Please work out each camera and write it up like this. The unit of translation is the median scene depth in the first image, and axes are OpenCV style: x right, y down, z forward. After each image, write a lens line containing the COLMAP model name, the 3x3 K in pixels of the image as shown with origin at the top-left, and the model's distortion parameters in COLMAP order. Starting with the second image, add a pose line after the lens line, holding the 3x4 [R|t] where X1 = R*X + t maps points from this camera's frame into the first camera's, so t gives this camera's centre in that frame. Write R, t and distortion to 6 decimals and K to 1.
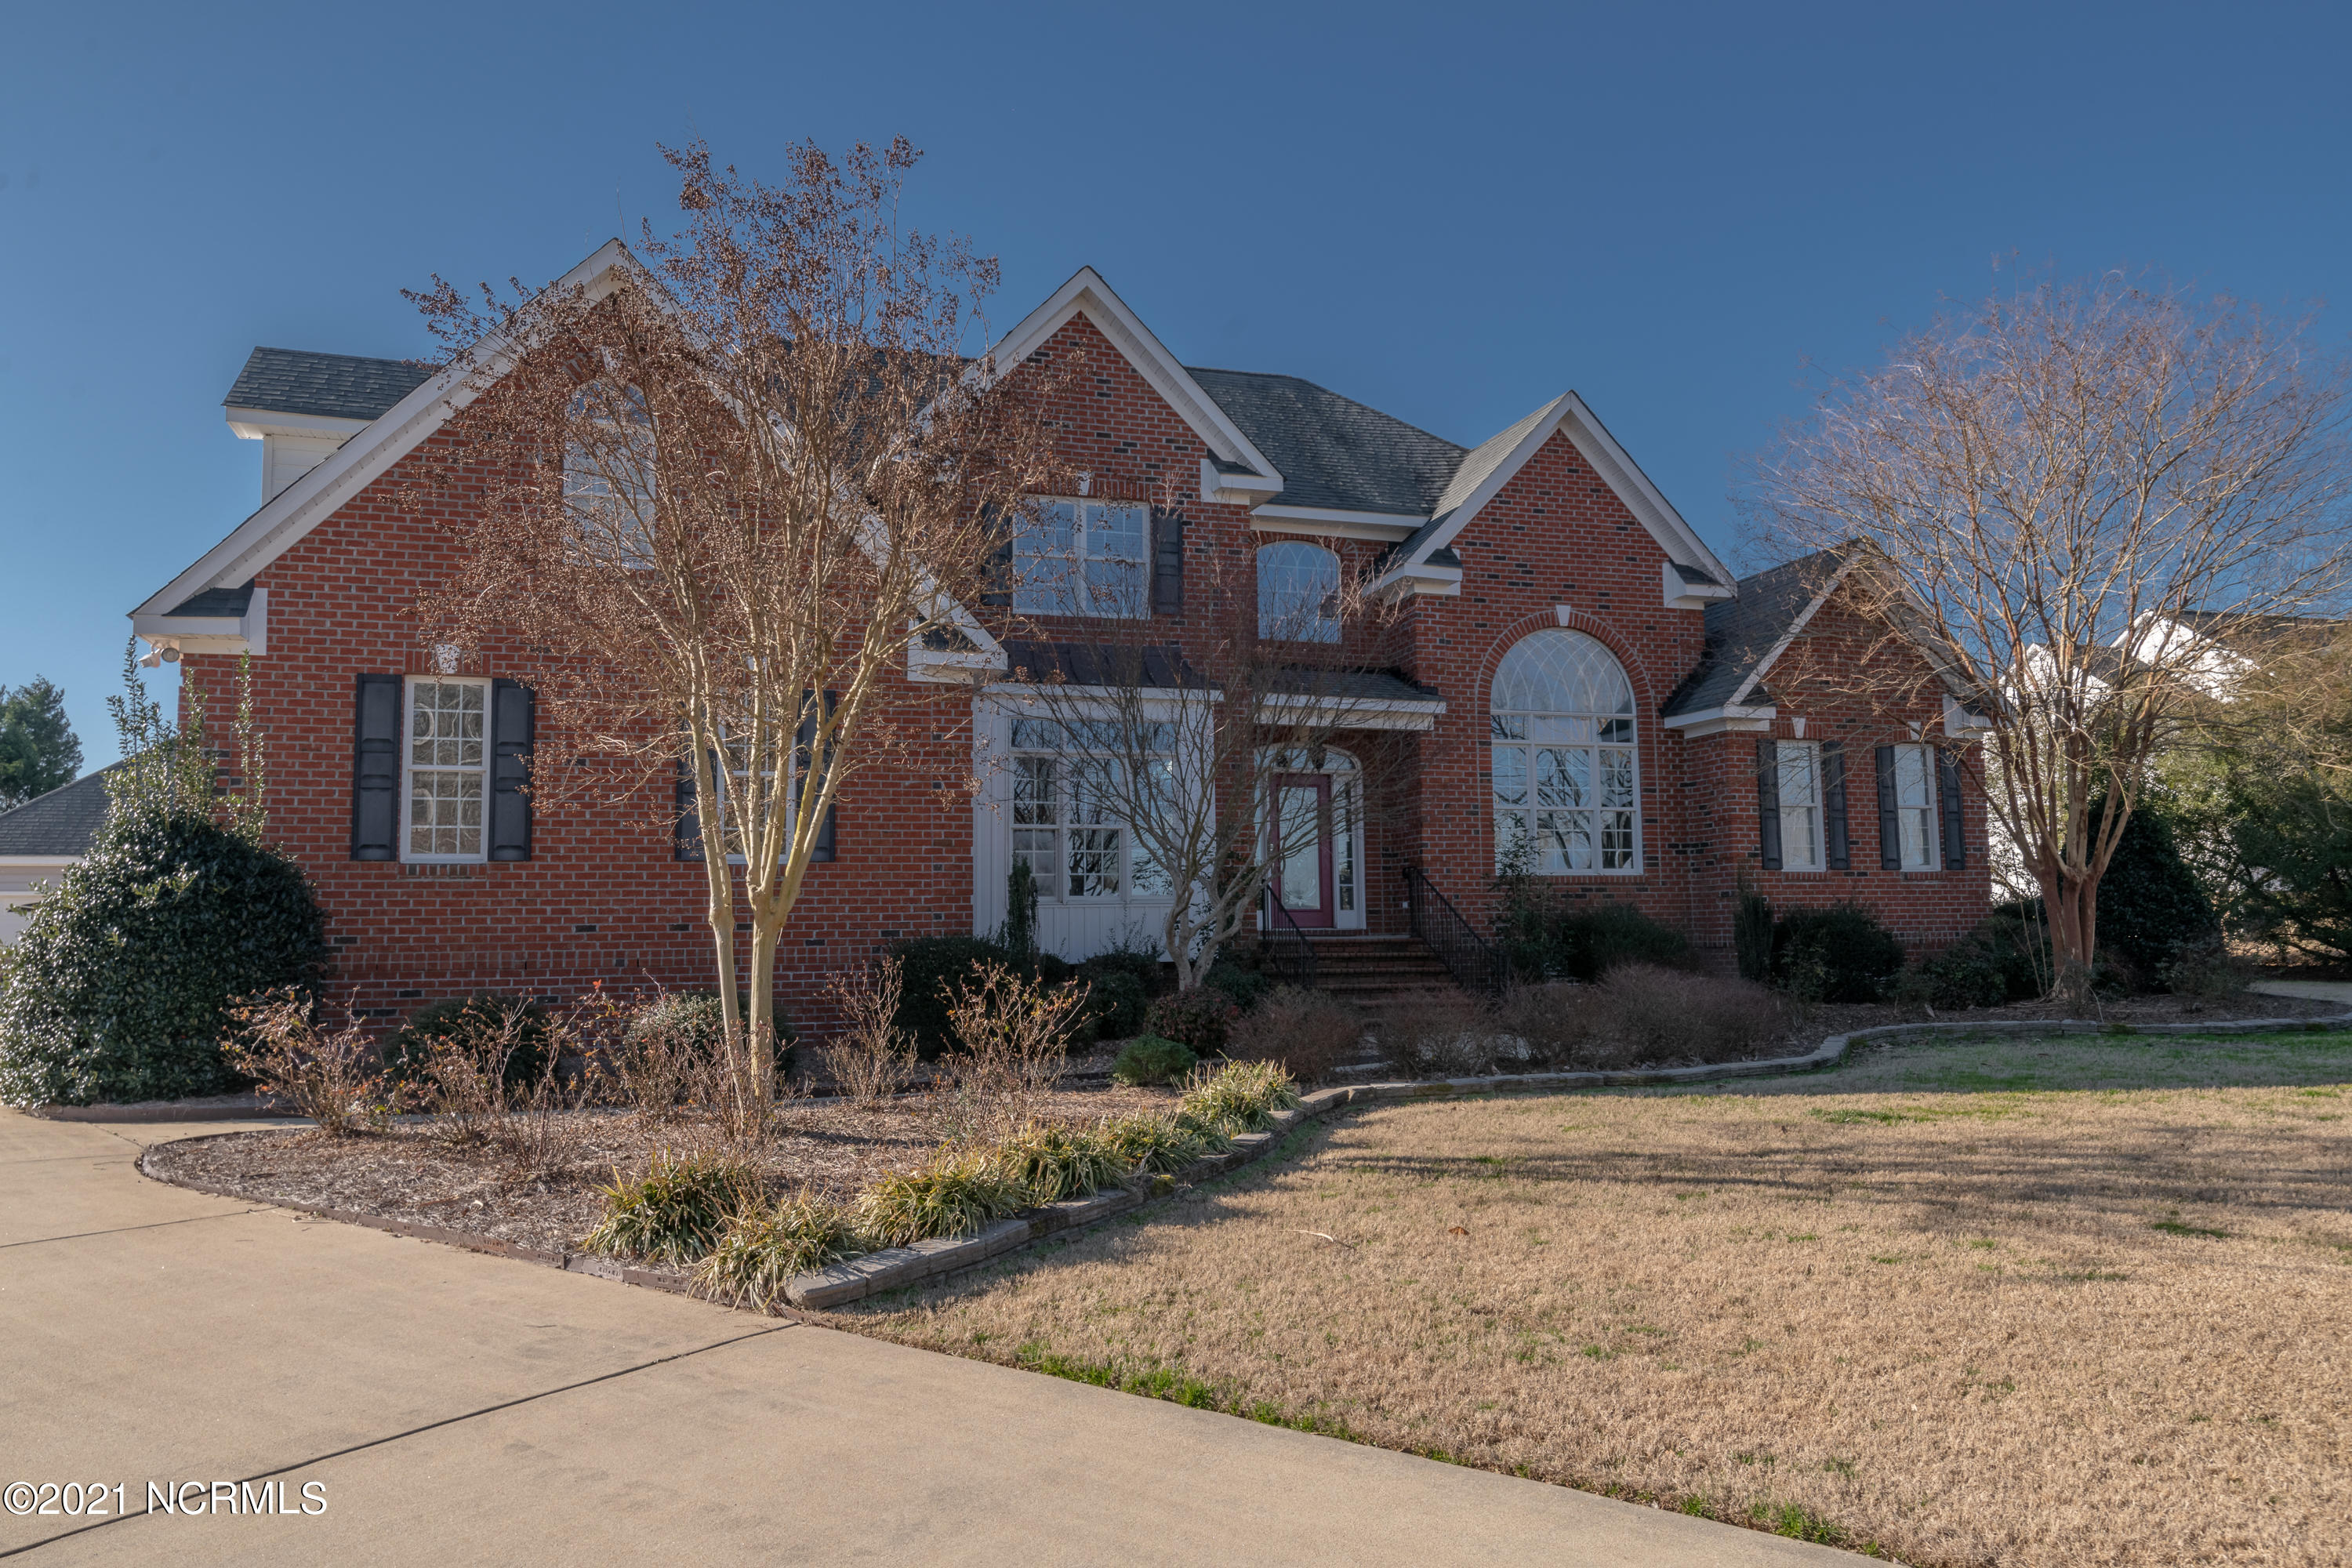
lens RADIAL K [[1610.2, 0, 1176.0], [0, 1610.2, 784.0], [0, 0, 1]] dist [-0.005385, 0.033635]
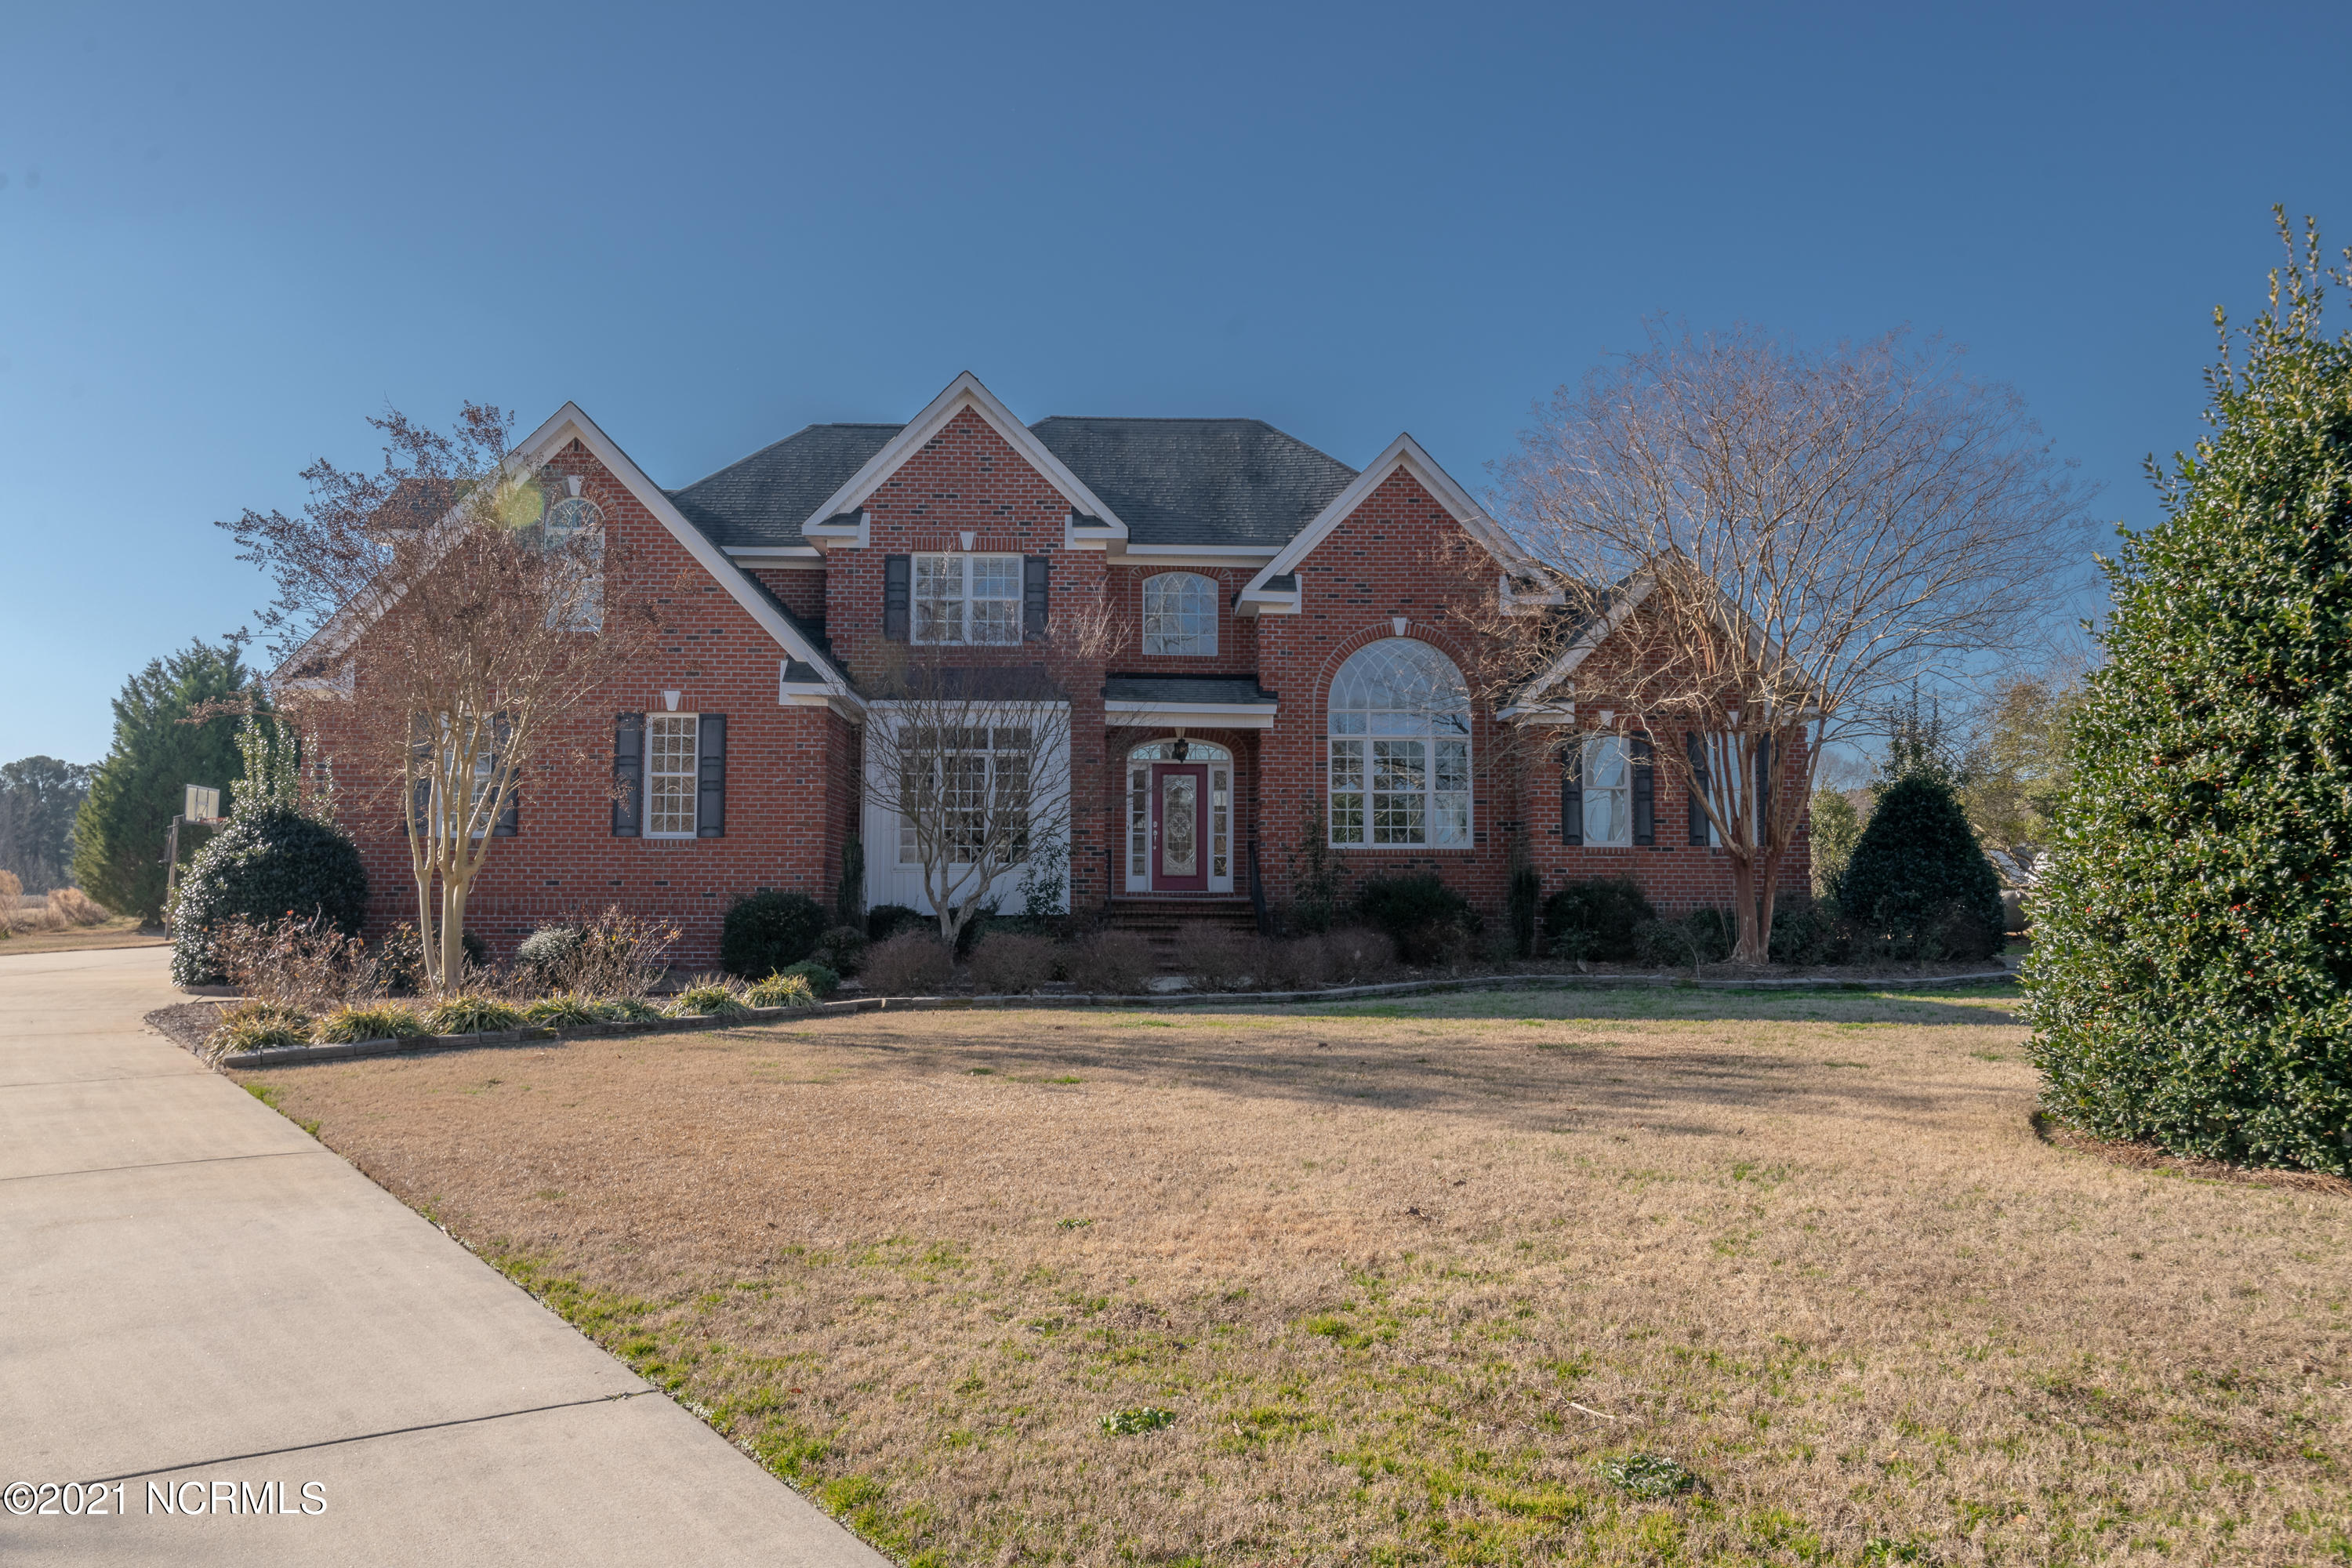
lens RADIAL K [[1594.8, 0, 1163.9], [0, 1594.8, 790.4], [0, 0, 1]] dist [0.002362, 0.002415]
pose [[0.963704, -0.003878, -0.266945, 0.399932], [0.010684, 0.999654, 0.024046, -0.016246], [0.266759, -0.026026, 0.963412, -0.170046]]
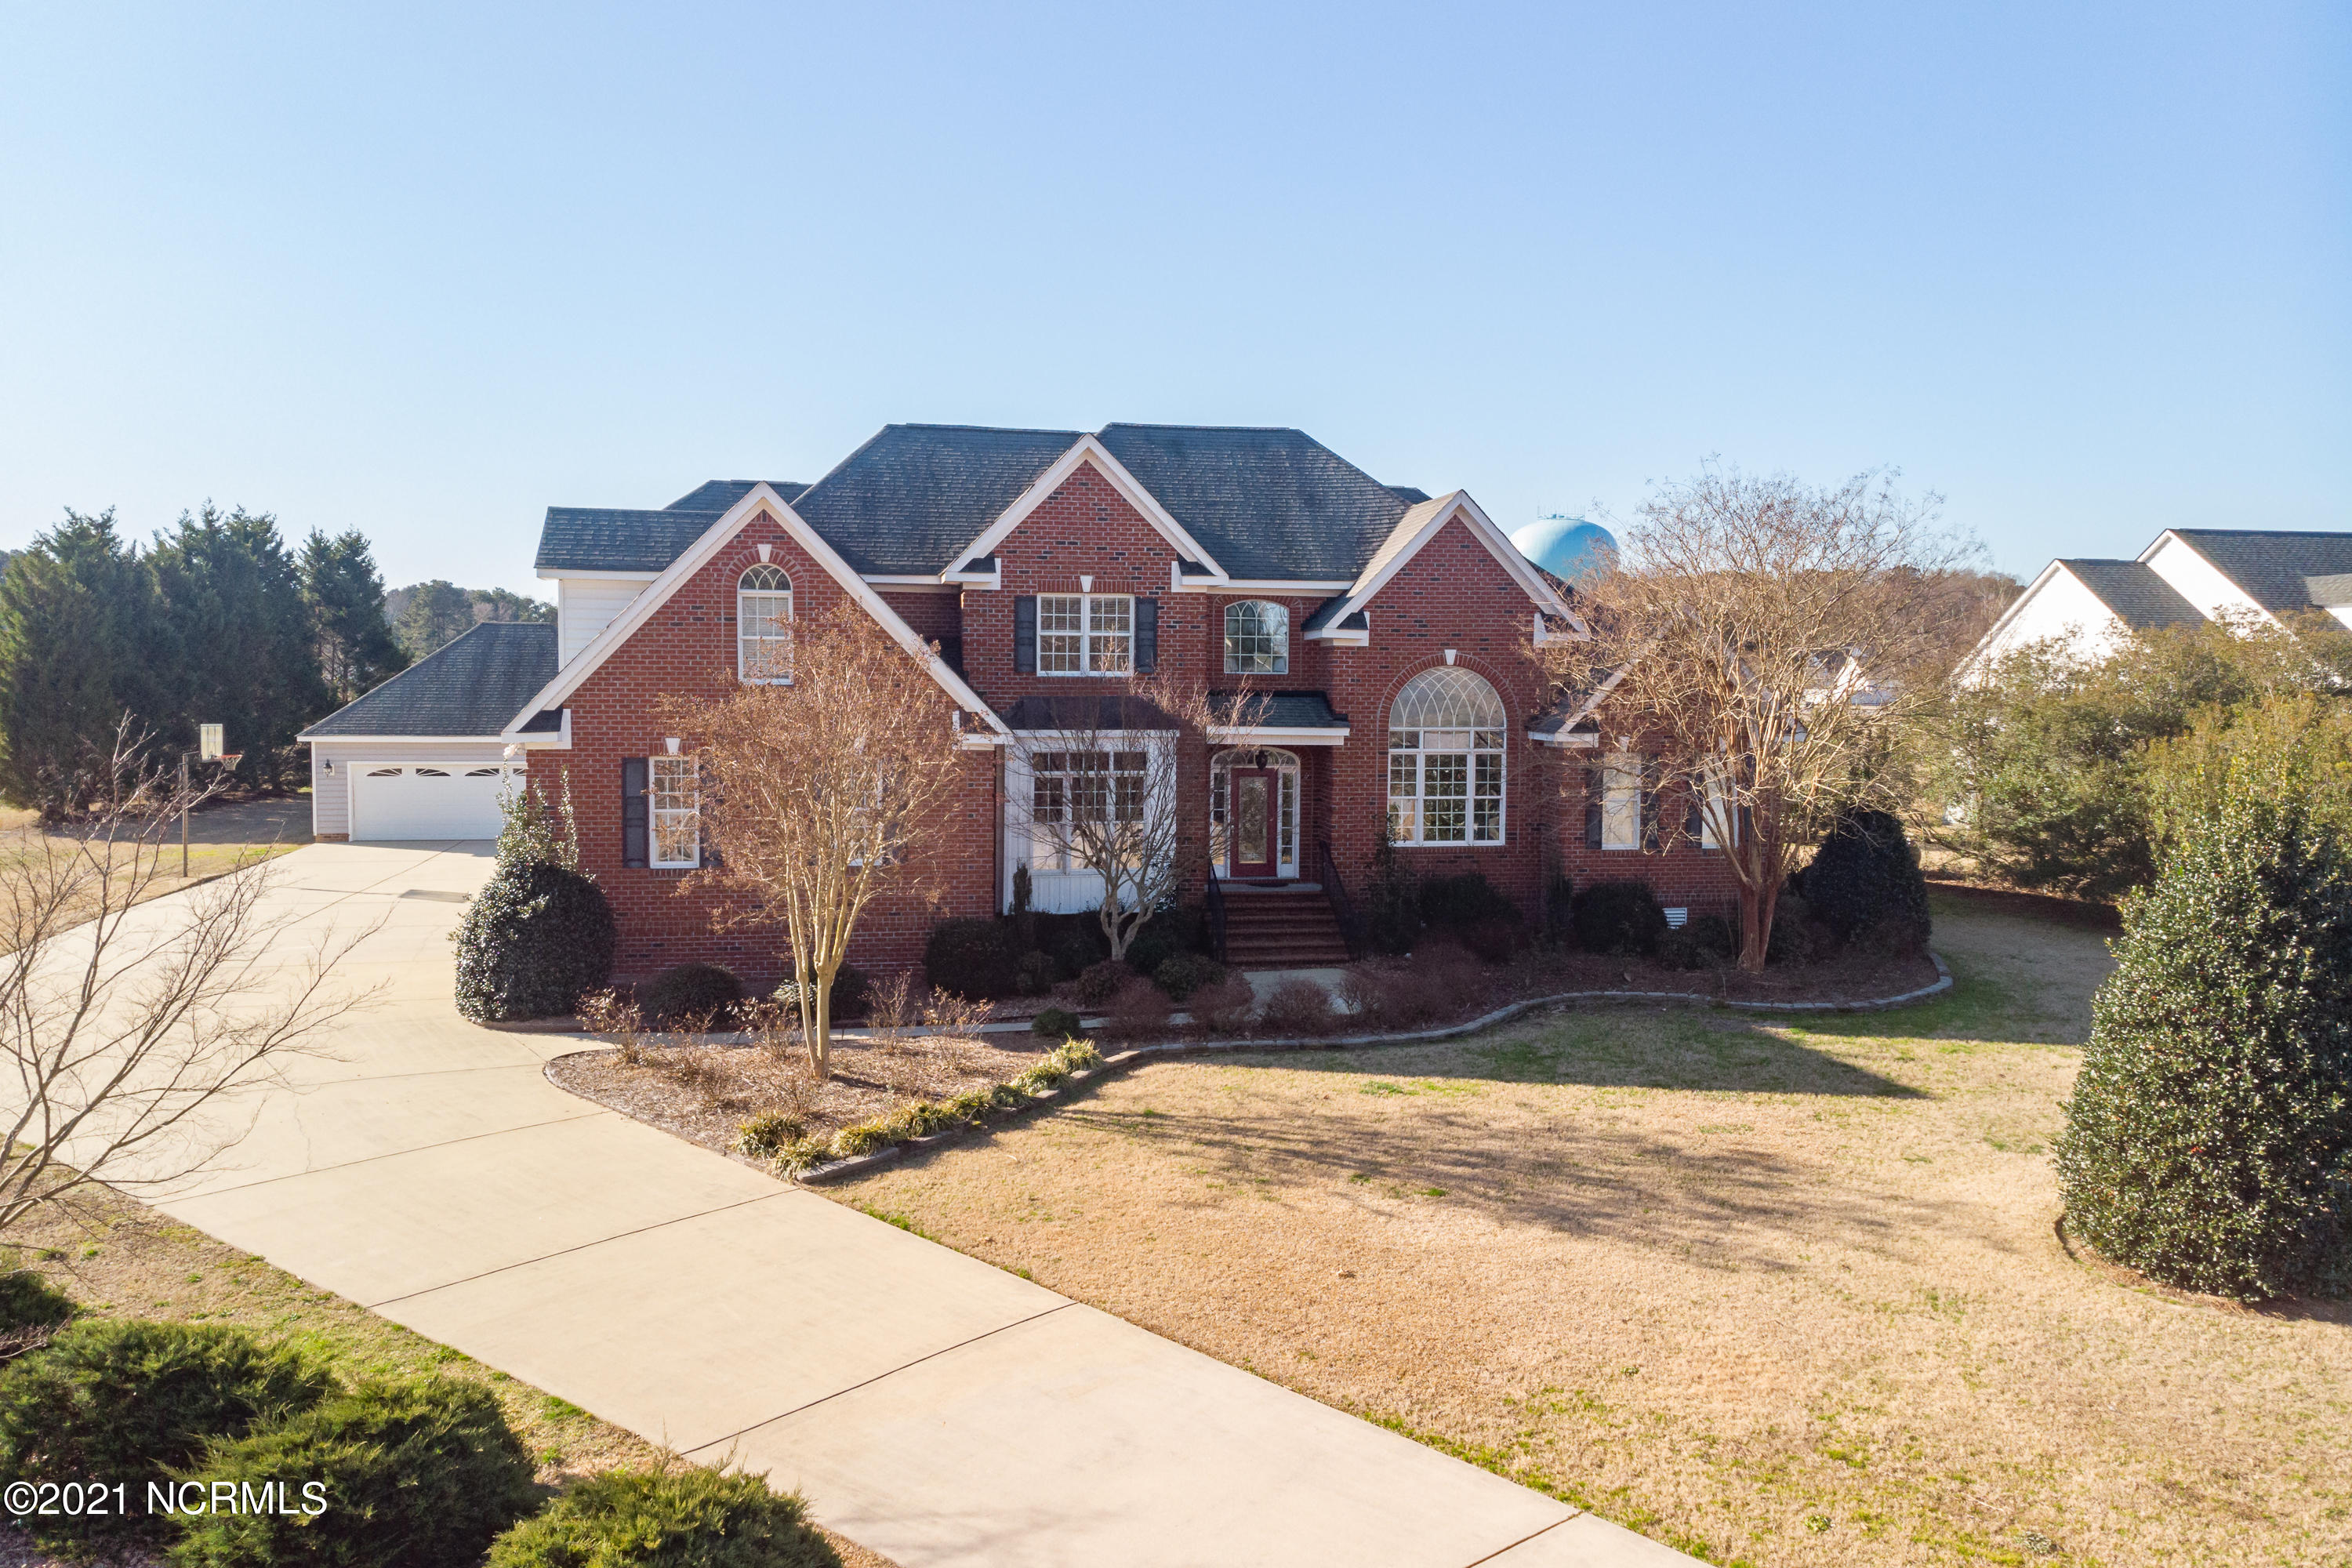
lens RADIAL K [[1696.8, 0, 1185.4], [0, 1696.8, 763.7], [0, 0, 1]] dist [0.010713, -0.006458]
pose [[0.990771, 0.026076, -0.133016, 0.220748], [-0.007186, 0.990046, 0.140560, -0.224469], [0.135358, -0.138307, 0.981096, -0.469850]]
